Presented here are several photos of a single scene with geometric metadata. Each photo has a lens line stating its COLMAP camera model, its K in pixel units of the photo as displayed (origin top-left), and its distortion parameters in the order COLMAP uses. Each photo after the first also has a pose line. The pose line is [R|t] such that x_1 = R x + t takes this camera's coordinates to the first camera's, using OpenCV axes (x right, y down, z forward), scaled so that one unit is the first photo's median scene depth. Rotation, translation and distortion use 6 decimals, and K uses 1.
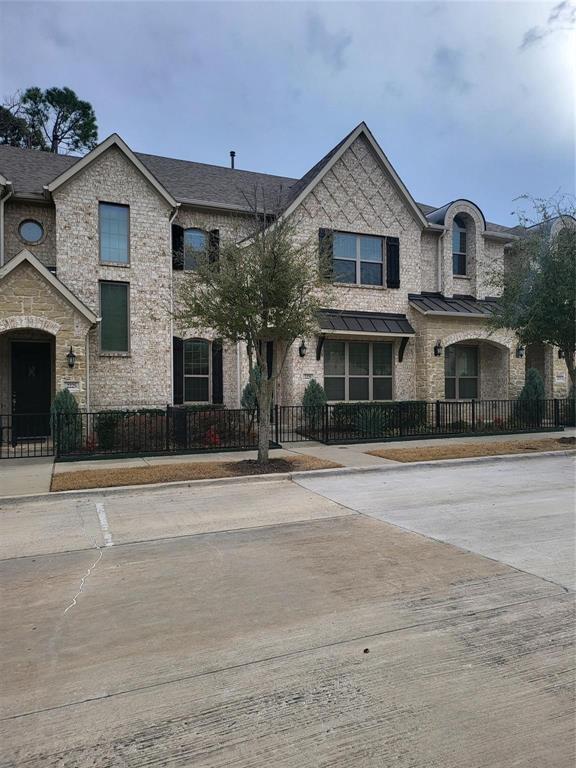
lens RADIAL K [[542.3, 0, 292.5], [0, 542.3, 386.2], [0, 0, 1]] dist [0.055654, -0.062808]
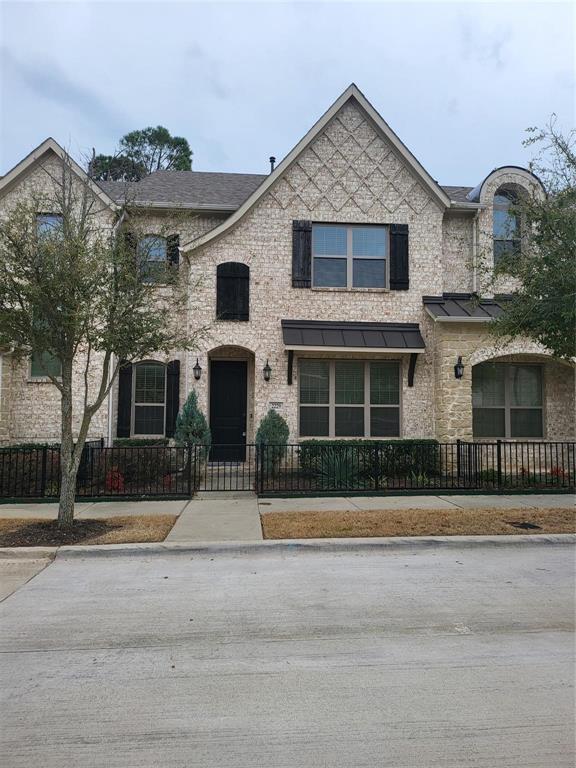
lens RADIAL K [[542.3, 0, 285.3], [0, 542.3, 381.9], [0, 0, 1]] dist [0.055654, -0.062808]
pose [[0.947577, -0.008926, -0.319402, 0.279281], [-0.009431, 0.998393, -0.055879, -0.007828], [0.319388, 0.055962, 0.945970, 0.239077]]
